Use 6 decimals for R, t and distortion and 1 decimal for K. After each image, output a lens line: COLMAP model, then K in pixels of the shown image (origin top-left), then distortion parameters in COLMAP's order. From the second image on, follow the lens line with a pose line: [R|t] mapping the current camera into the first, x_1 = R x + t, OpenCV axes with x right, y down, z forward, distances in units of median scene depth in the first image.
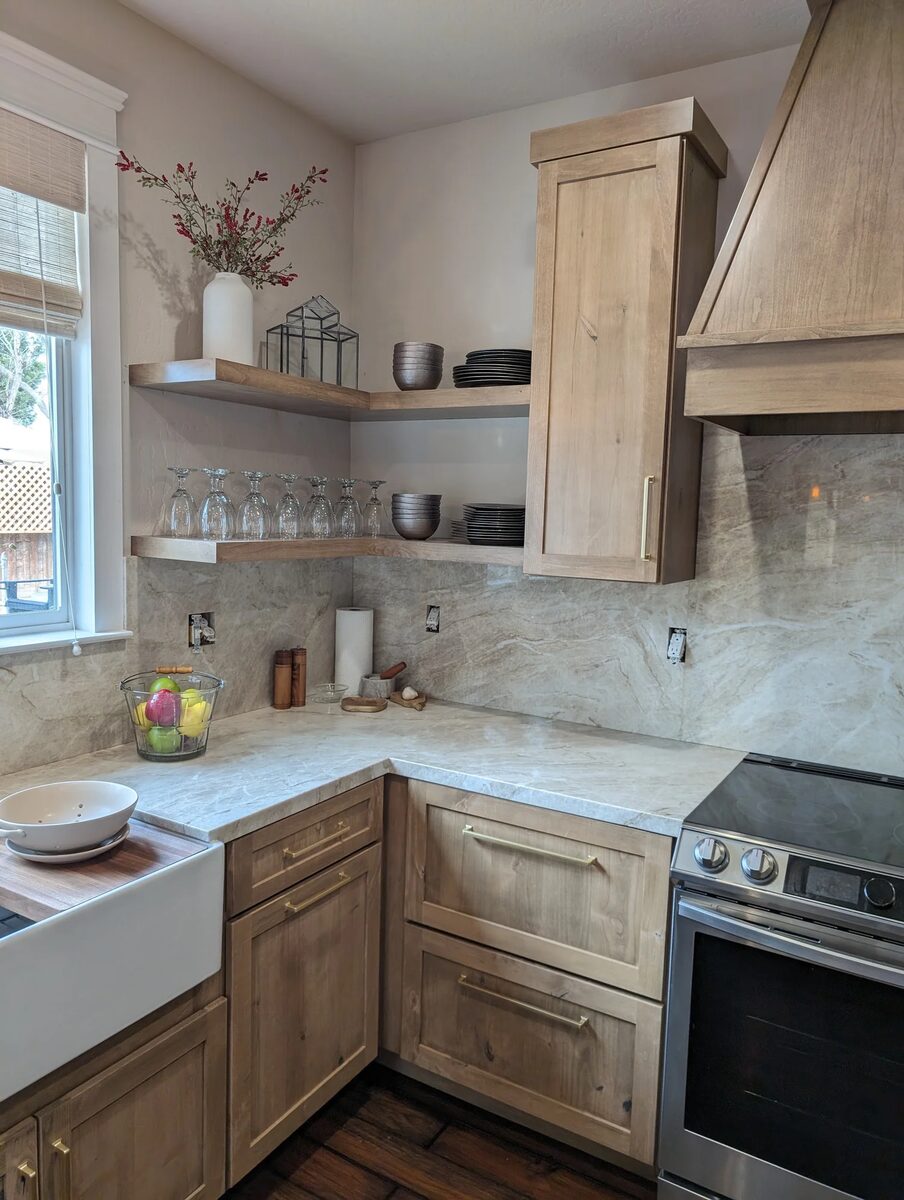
lens RADIAL K [[862.7, 0, 455.0], [0, 862.7, 594.2], [0, 0, 1]] dist [0.021294, -0.021811]
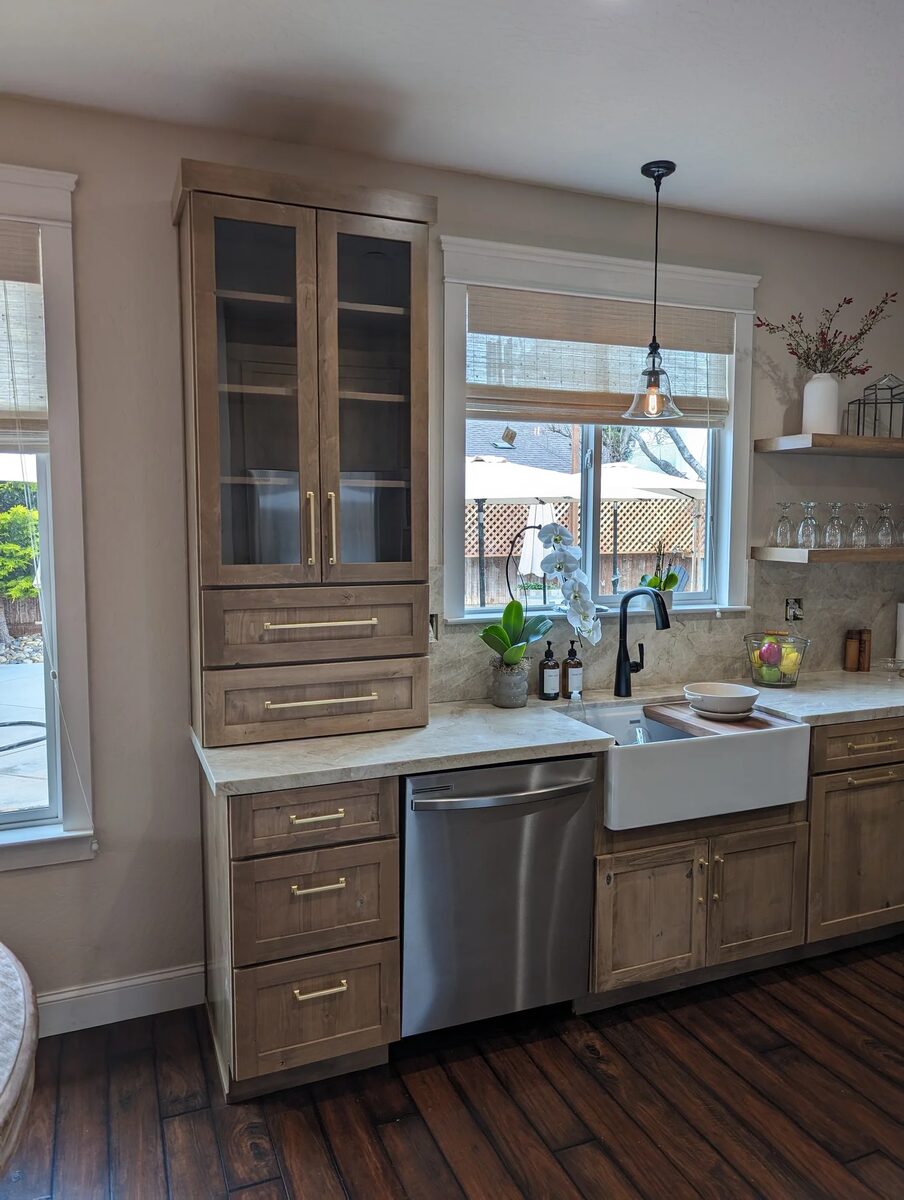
lens RADIAL K [[862.7, 0, 455.0], [0, 862.7, 594.2], [0, 0, 1]] dist [0.021294, -0.021811]
pose [[0.804051, 0.022297, -0.594142, 0.135796], [-0.037632, 0.999201, -0.013428, 0.062643], [0.593368, 0.033156, 0.804248, -0.608426]]
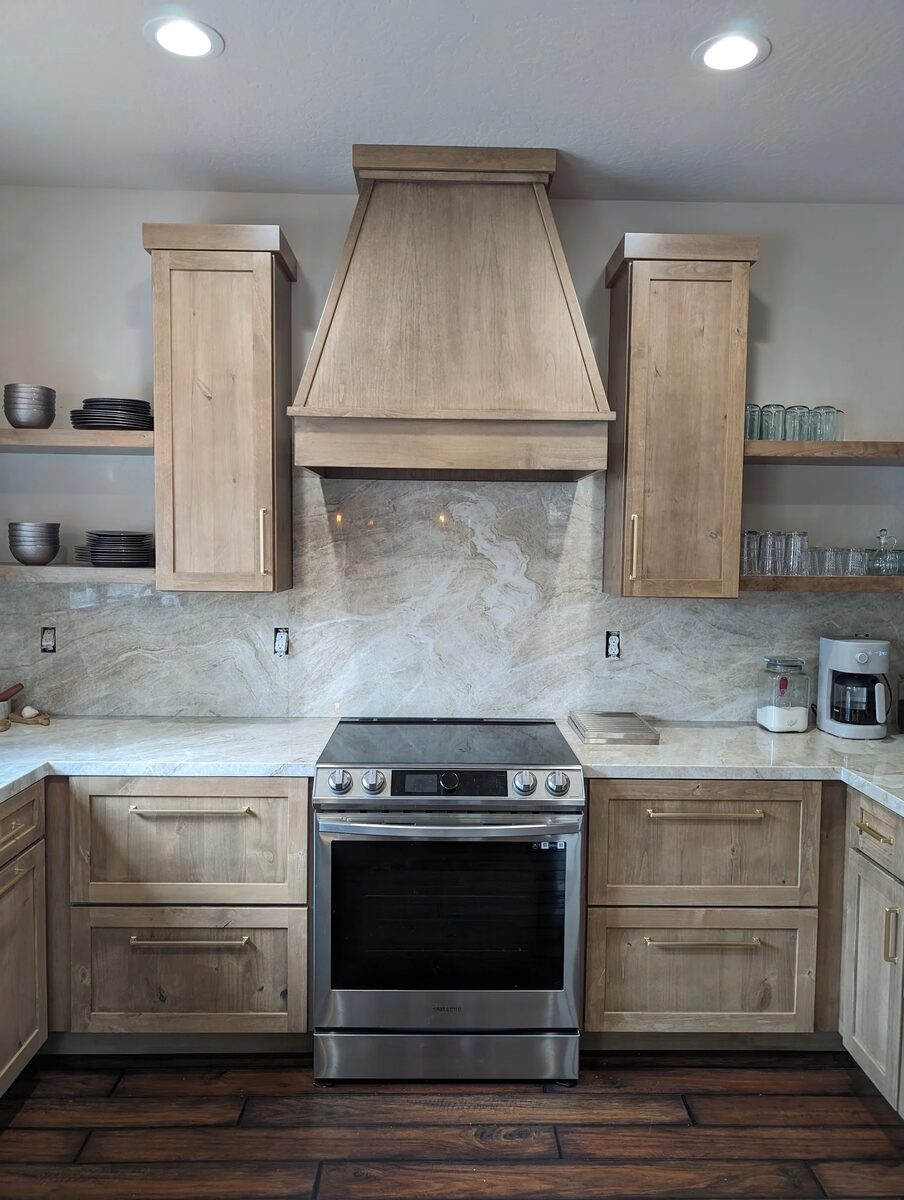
lens RADIAL K [[862.7, 0, 455.0], [0, 862.7, 594.2], [0, 0, 1]] dist [0.021294, -0.021811]
pose [[0.846323, -0.050067, 0.530312, -0.213768], [0.065881, 0.997768, -0.010940, 0.022229], [-0.528580, 0.044196, 0.847732, -0.228945]]
